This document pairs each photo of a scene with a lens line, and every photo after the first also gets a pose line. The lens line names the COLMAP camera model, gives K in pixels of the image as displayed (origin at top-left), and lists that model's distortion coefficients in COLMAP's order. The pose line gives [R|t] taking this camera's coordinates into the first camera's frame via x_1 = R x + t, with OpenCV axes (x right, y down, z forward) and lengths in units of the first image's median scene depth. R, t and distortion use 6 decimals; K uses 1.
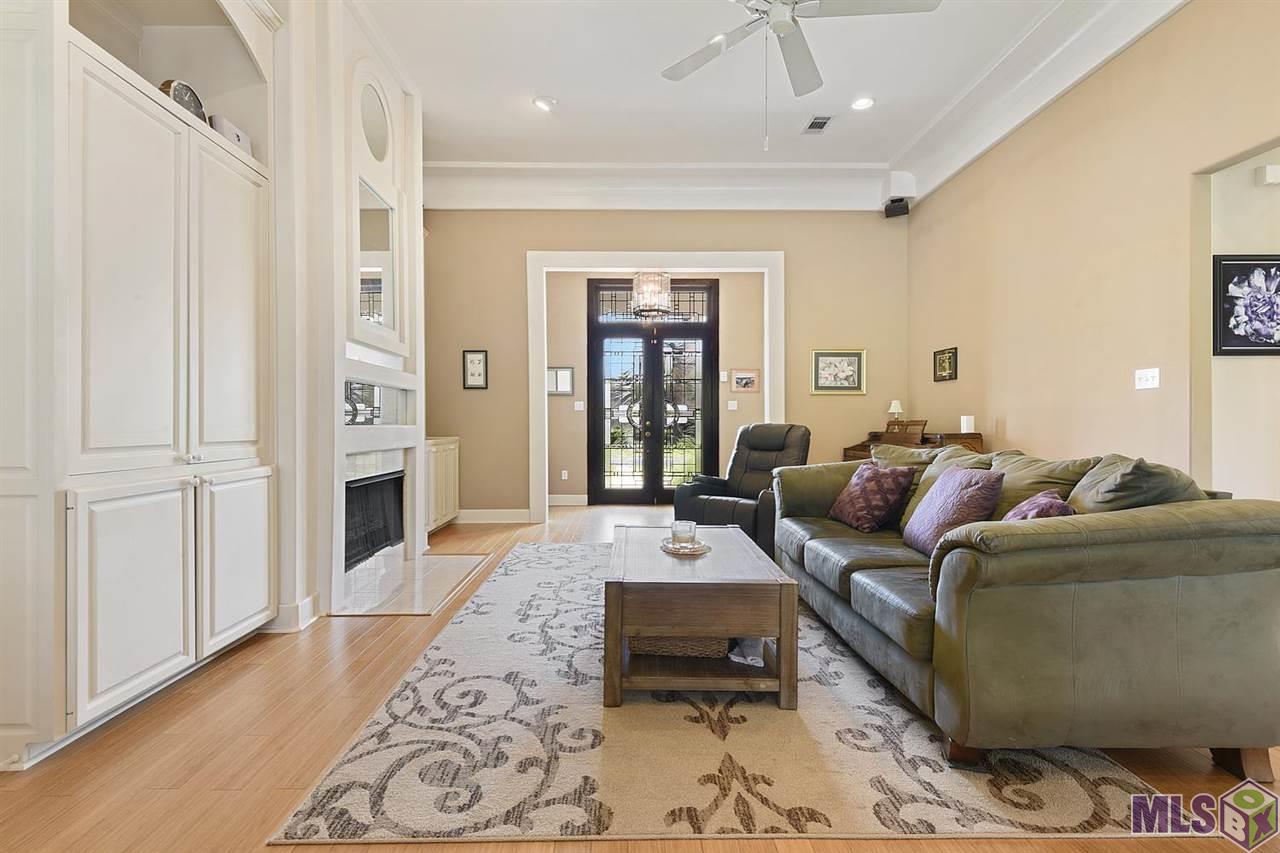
lens RADIAL K [[591.3, 0, 637.1], [0, 591.3, 424.2], [0, 0, 1]] dist [-0.001987, -0.000432]
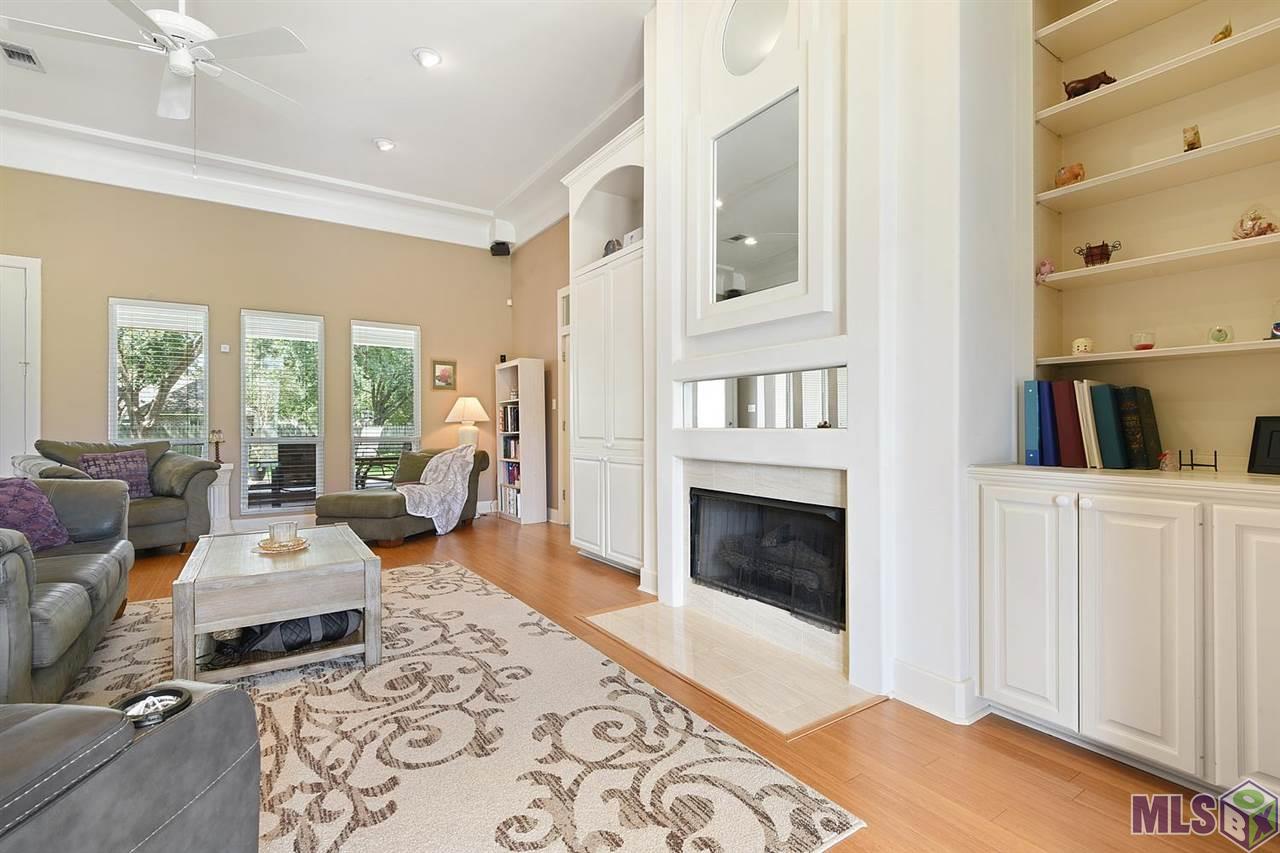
lens RADIAL K [[591.3, 0, 643.0], [0, 591.3, 424.4], [0, 0, 1]] dist [-0.001987, -0.000432]
pose [[-0.843163, 0.003257, -0.537648, 0.101350], [0.002152, 0.999994, 0.002683, -0.004013], [0.537653, 0.001105, -0.843165, 2.160757]]
